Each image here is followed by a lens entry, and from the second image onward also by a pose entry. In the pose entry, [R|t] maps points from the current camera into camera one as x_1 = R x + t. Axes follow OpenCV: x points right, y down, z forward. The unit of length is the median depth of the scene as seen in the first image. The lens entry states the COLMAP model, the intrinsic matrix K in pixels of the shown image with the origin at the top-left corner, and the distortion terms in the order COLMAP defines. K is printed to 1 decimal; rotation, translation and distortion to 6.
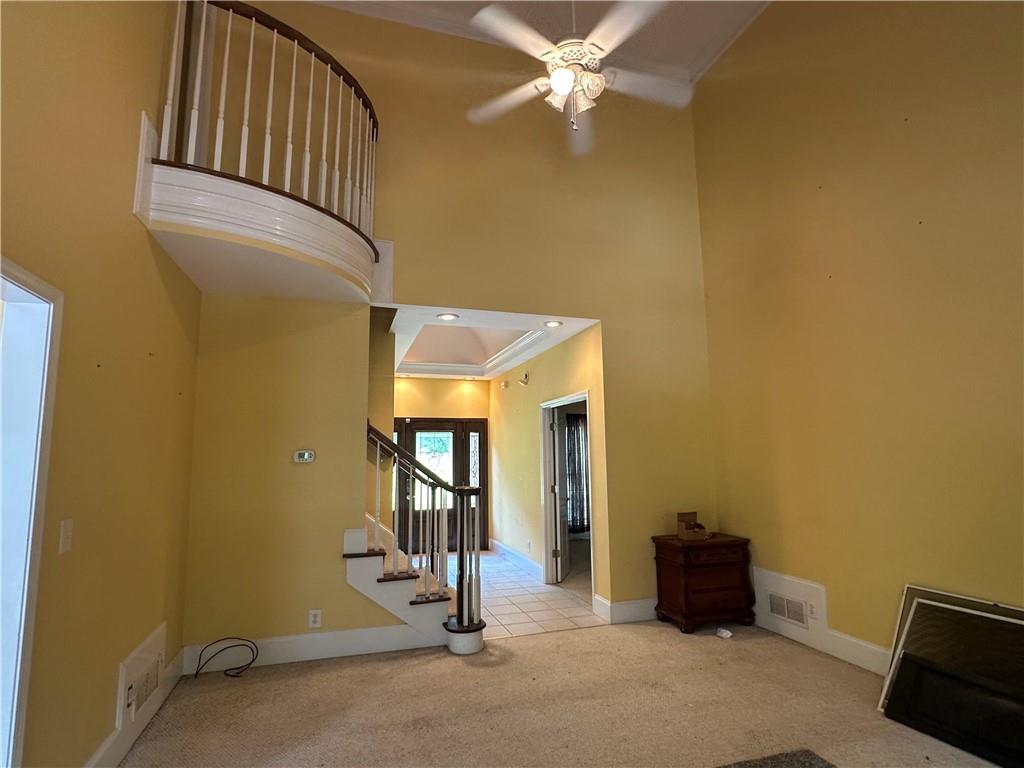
lens RADIAL K [[545.6, 0, 514.3], [0, 545.6, 381.7], [0, 0, 1]] dist [-0.006938, -0.000653]
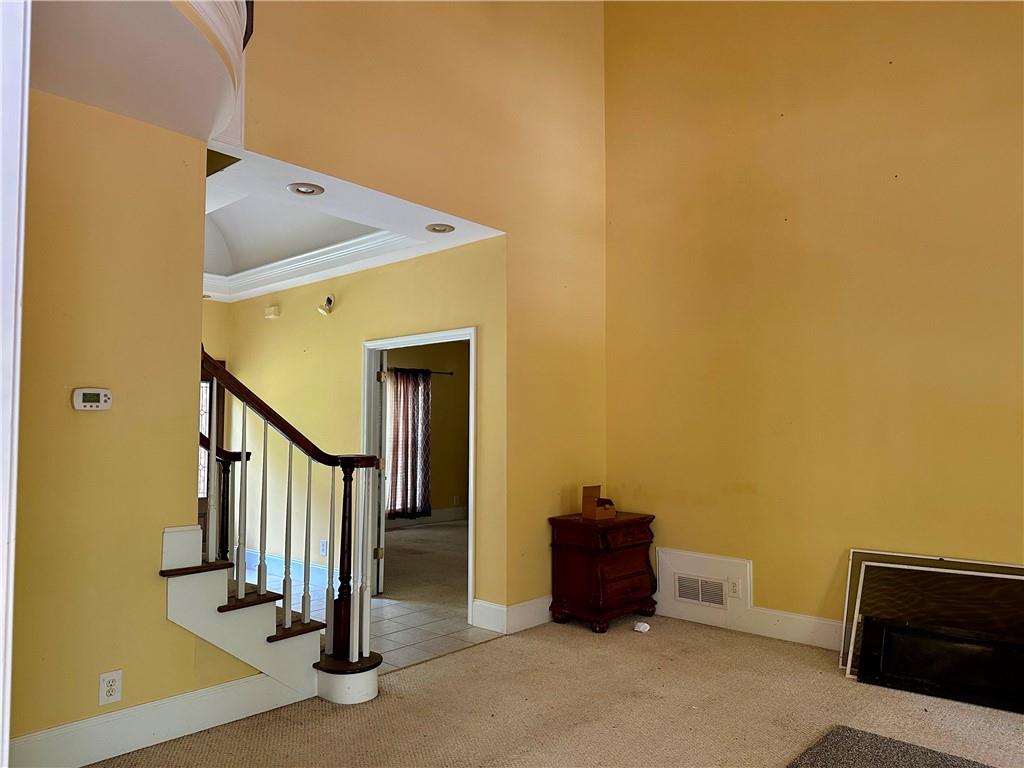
lens RADIAL K [[732.0, 0, 497.1], [0, 732.0, 359.8], [0, 0, 1]] dist [0.054122, -0.069821]
pose [[0.859494, 0.062715, 0.507285, -0.411737], [-0.080760, 0.996641, 0.013619, 0.052788], [-0.504726, -0.052674, 0.861671, 0.151435]]
